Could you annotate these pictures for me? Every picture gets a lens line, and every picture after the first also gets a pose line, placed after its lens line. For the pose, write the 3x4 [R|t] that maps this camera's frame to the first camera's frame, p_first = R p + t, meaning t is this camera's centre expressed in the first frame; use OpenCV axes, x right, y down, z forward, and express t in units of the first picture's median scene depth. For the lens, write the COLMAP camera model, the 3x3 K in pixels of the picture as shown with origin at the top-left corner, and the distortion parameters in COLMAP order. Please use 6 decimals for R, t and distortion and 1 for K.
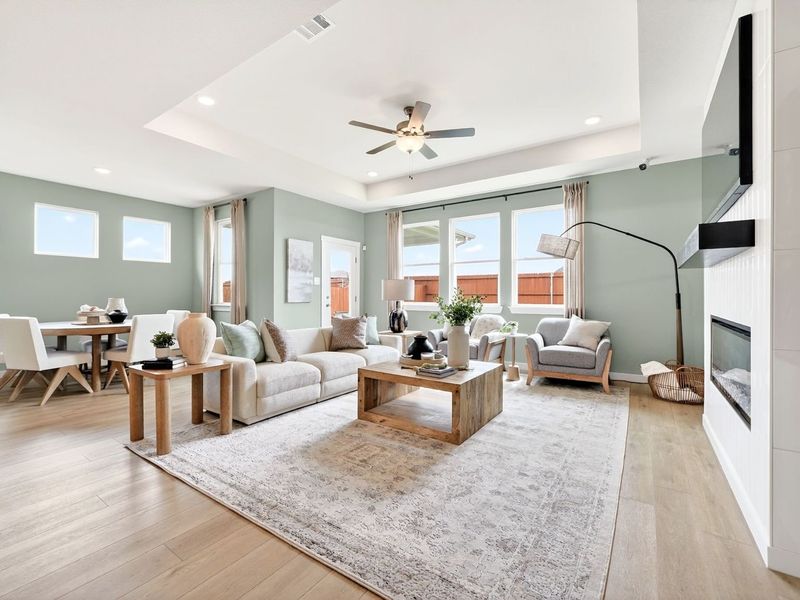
lens RADIAL K [[357.7, 0, 390.7], [0, 357.7, 294.0], [0, 0, 1]] dist [-0.006408, 0.001813]
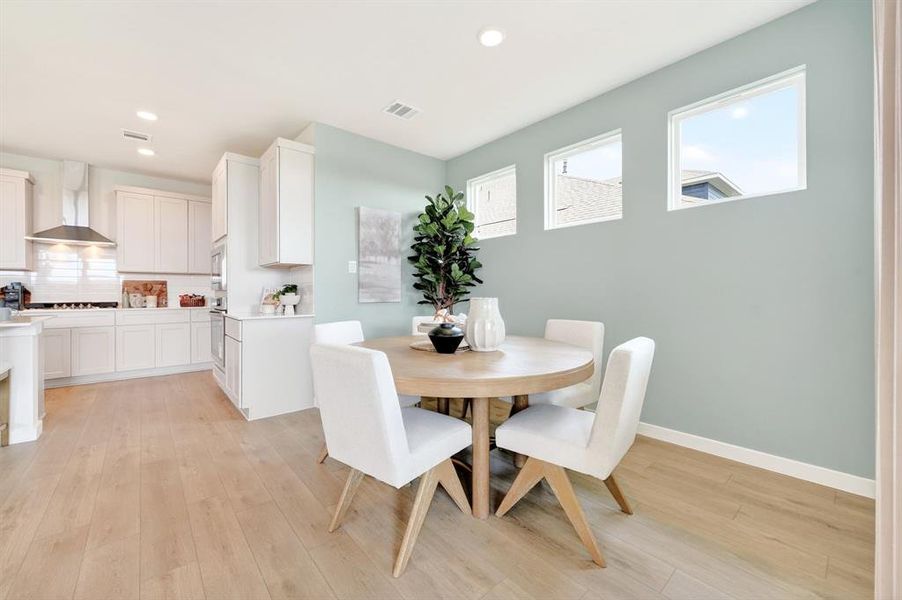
lens RADIAL K [[357.5, 0, 447.4], [0, 357.5, 292.9], [0, 0, 1]] dist [-0.006746, 0.001540]
pose [[-0.247608, -0.002542, -0.968857, -0.375961], [0.004227, 0.999984, -0.003705, 0.008580], [0.968851, -0.005013, -0.247594, 1.244152]]
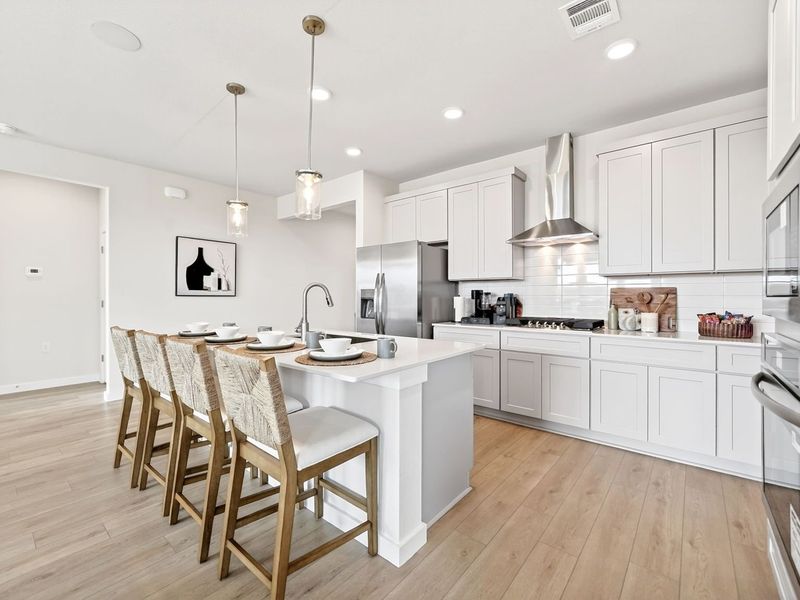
lens RADIAL K [[357.7, 0, 397.4], [0, 357.7, 295.2], [0, 0, 1]] dist [-0.006408, 0.001813]
pose [[-0.996197, -0.002770, 0.087090, -0.861394], [-0.003192, 0.999984, -0.004698, -0.022024], [-0.087075, -0.004958, -0.996189, 0.727883]]
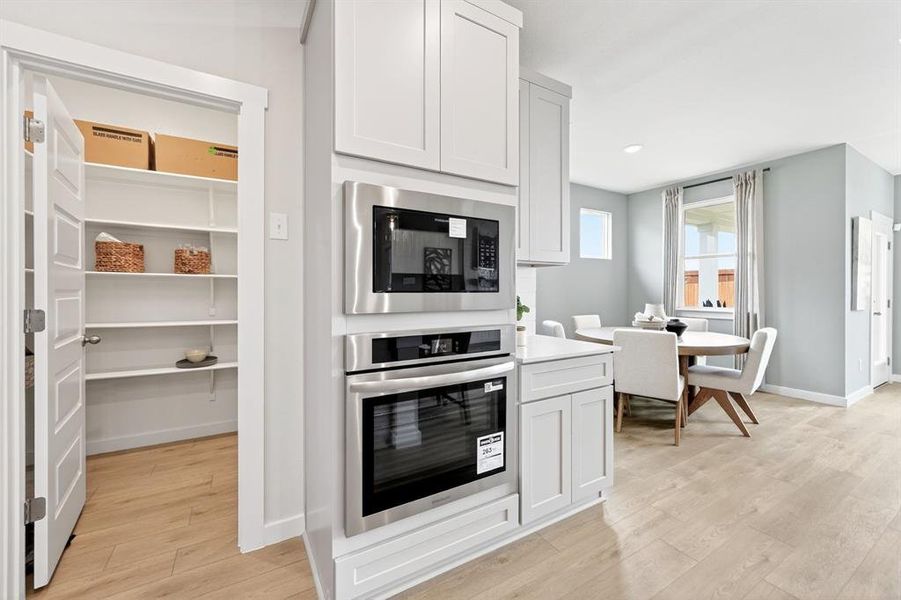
lens RADIAL K [[357.1, 0, 447.7], [0, 357.1, 291.9], [0, 0, 1]] dist [-0.006746, 0.001540]
pose [[0.908716, 0.001906, -0.417411, -1.001709], [0.001337, 0.999971, 0.007476, -0.025716], [0.417414, -0.007352, 0.908687, 0.082930]]
